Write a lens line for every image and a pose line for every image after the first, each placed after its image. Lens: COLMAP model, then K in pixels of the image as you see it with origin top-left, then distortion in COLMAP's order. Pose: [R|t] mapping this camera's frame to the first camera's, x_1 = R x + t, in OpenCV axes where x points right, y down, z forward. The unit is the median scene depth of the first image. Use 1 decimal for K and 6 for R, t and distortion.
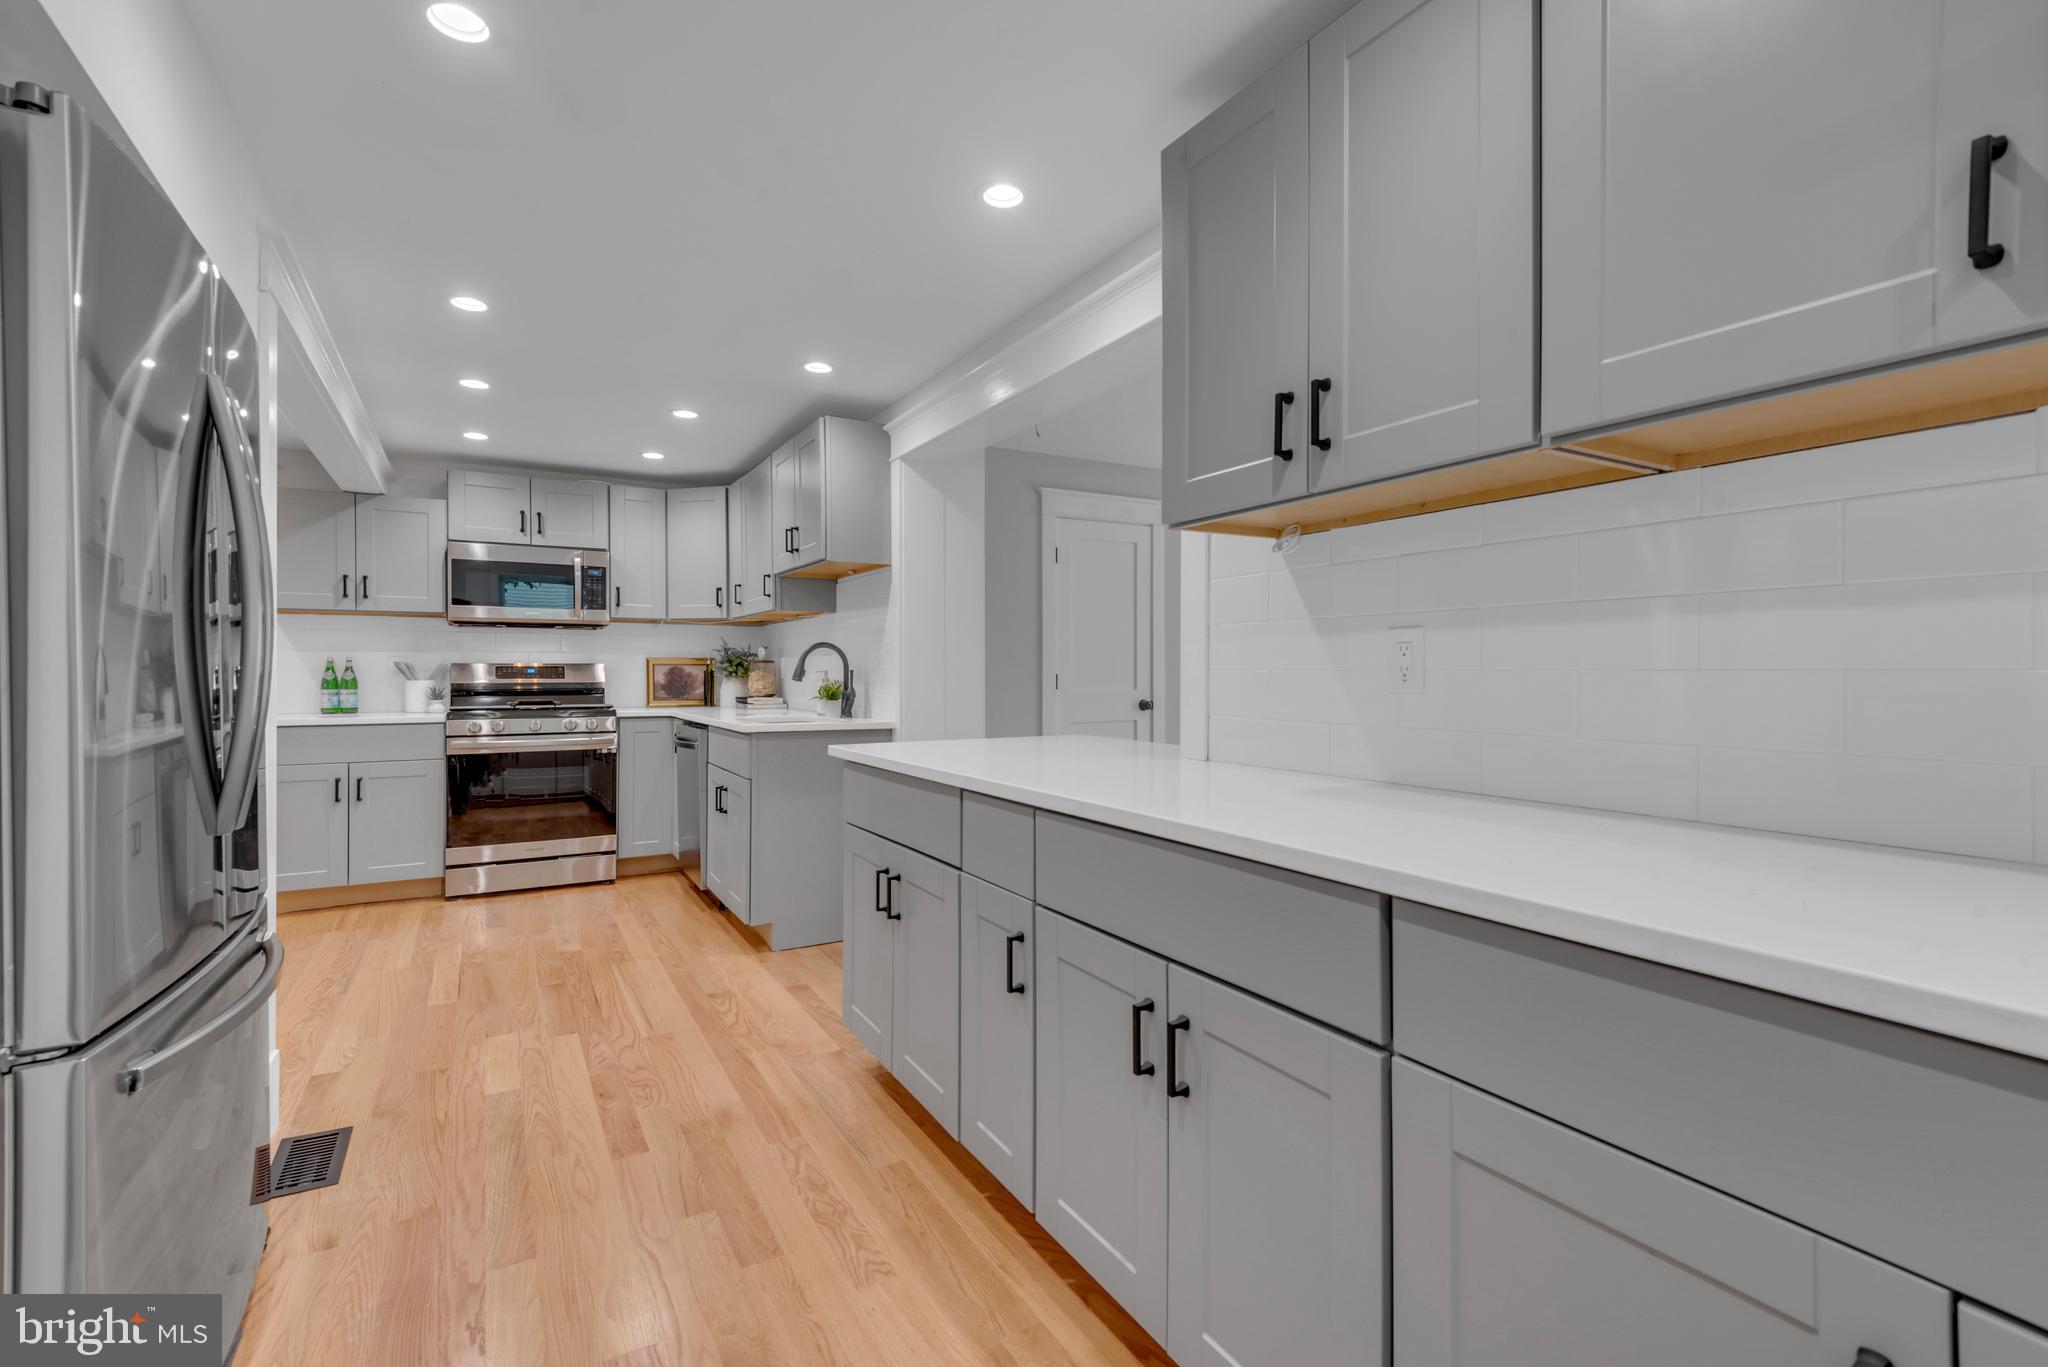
lens RADIAL K [[915.2, 0, 1016.0], [0, 915.2, 670.9], [0, 0, 1]] dist [0.037188, -0.021605]
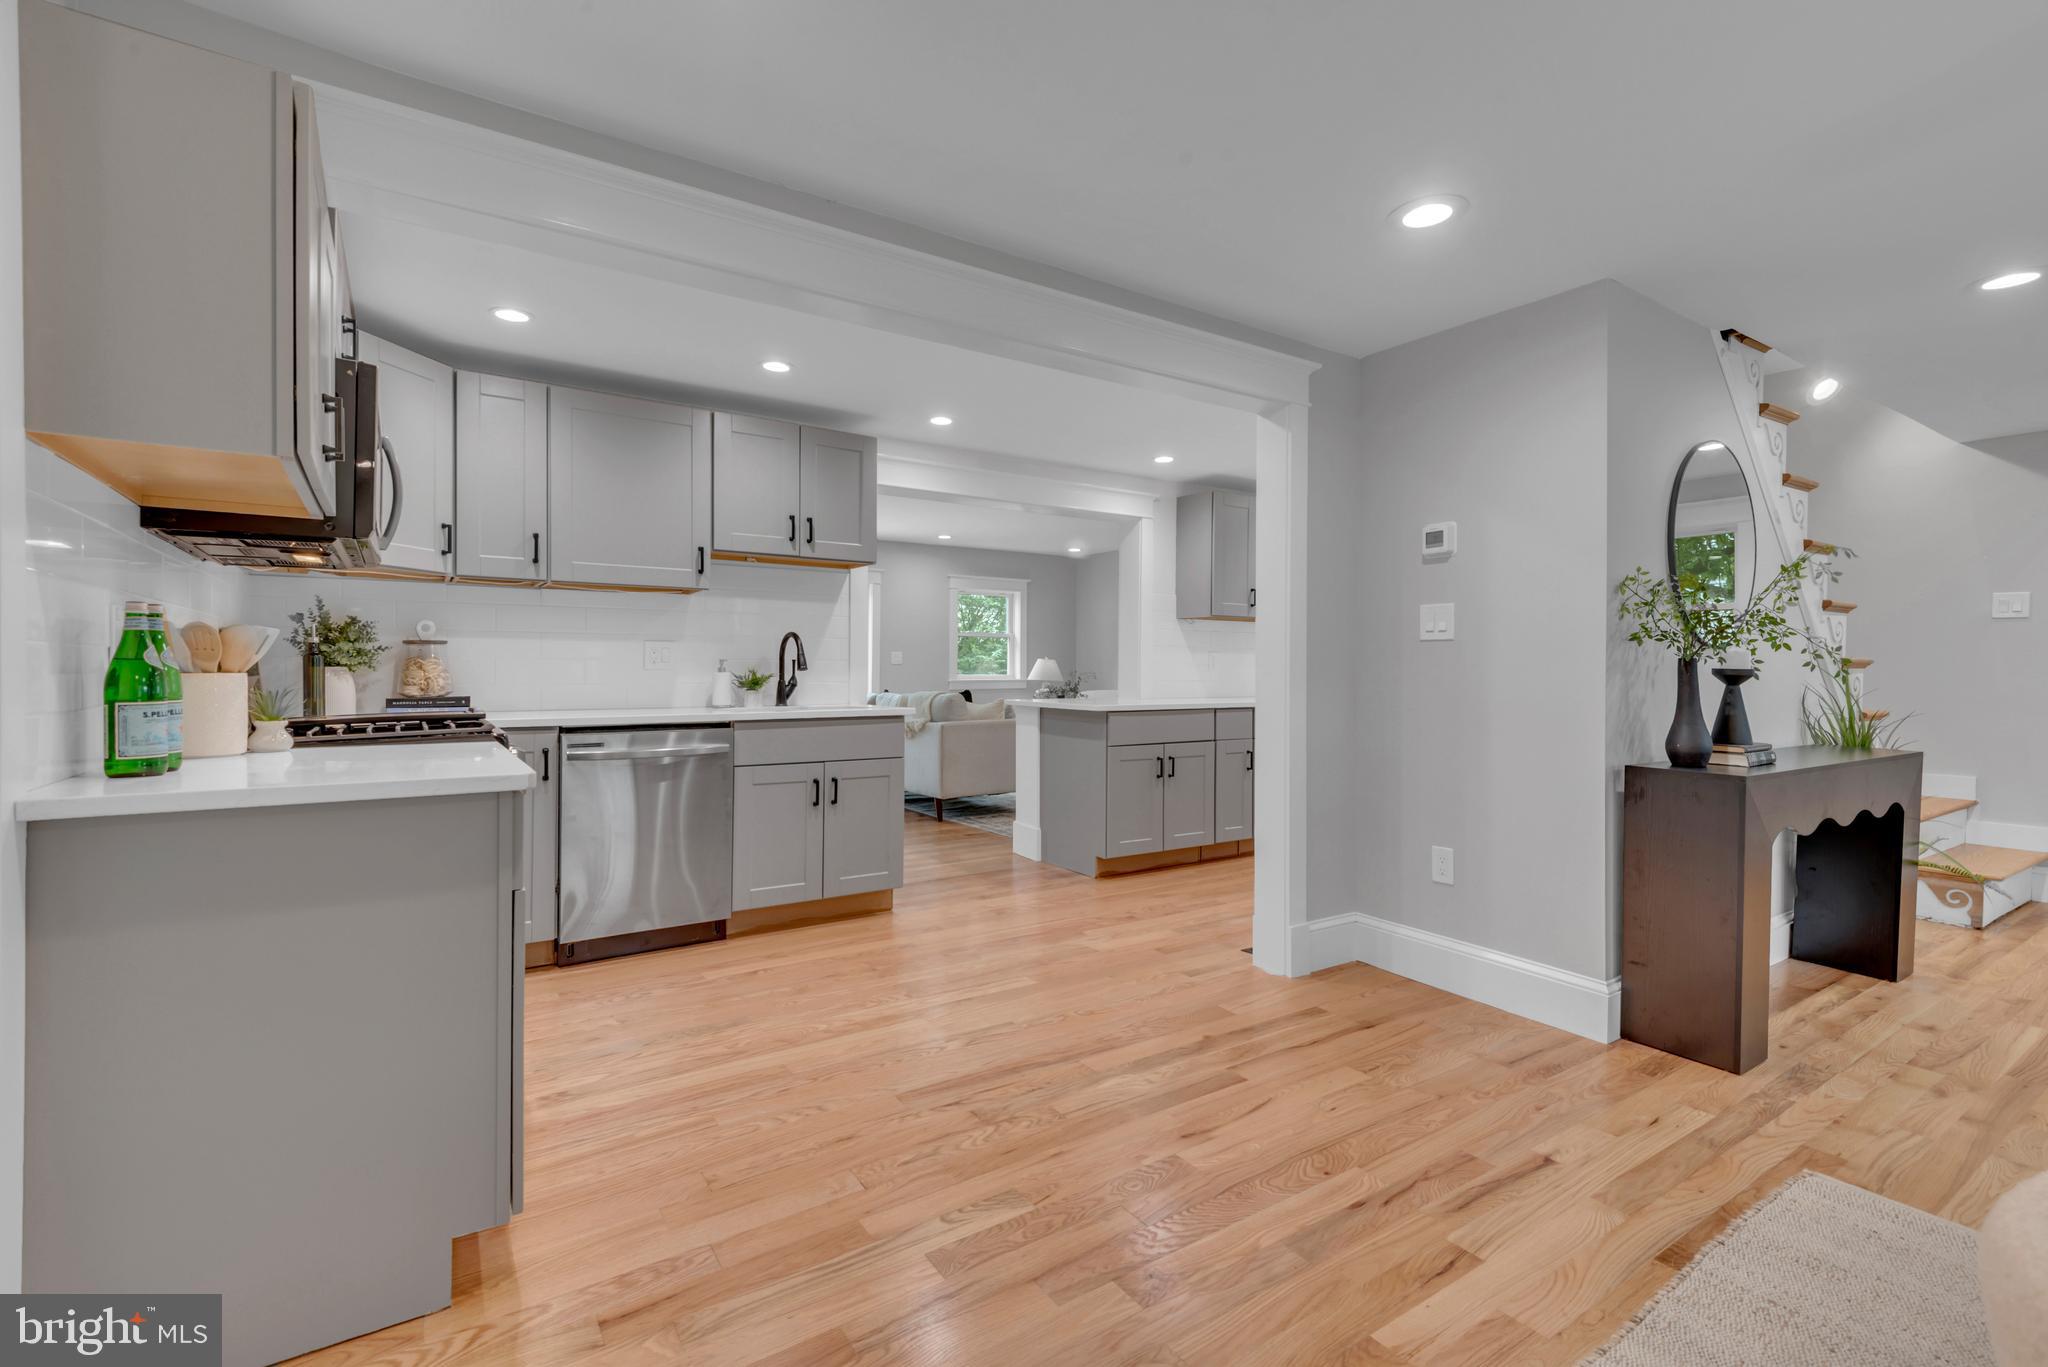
lens RADIAL K [[915.2, 0, 1016.0], [0, 915.2, 670.9], [0, 0, 1]] dist [0.037188, -0.021605]
pose [[-0.059749, -0.002607, 0.998210, -1.137048], [-0.004278, 0.999988, 0.002356, 0.007533], [-0.998204, -0.004129, -0.059759, 0.746834]]
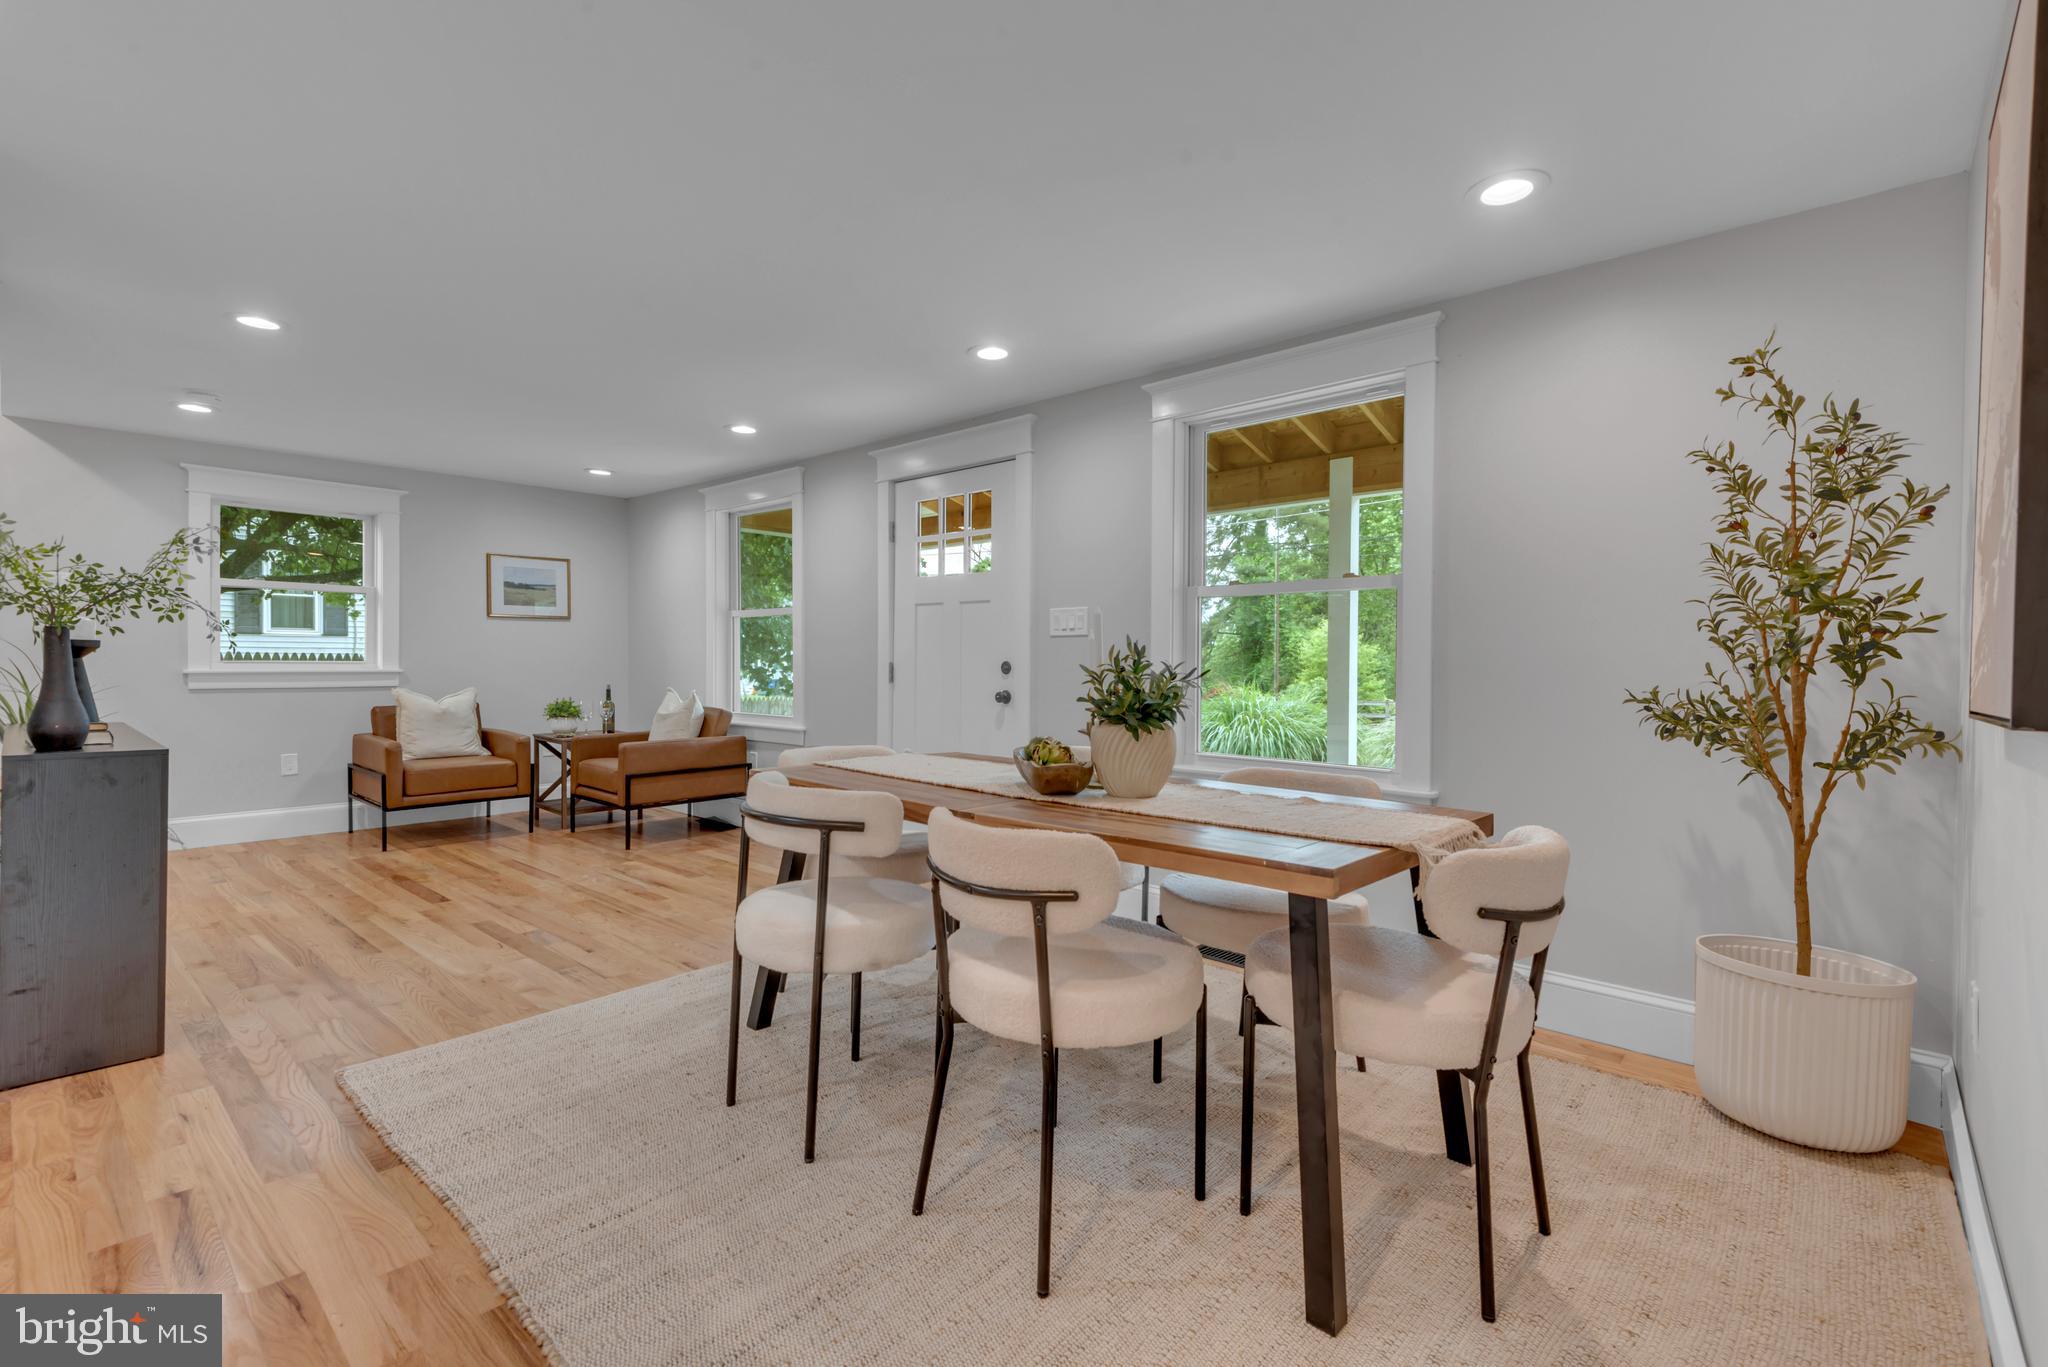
lens RADIAL K [[915.2, 0, 1016.0], [0, 915.2, 670.9], [0, 0, 1]] dist [0.037188, -0.021605]
pose [[-0.954807, -0.001167, -0.297224, -0.921760], [-0.004914, 0.999918, 0.011861, 0.014439], [0.297185, 0.012785, -0.954734, 0.949202]]
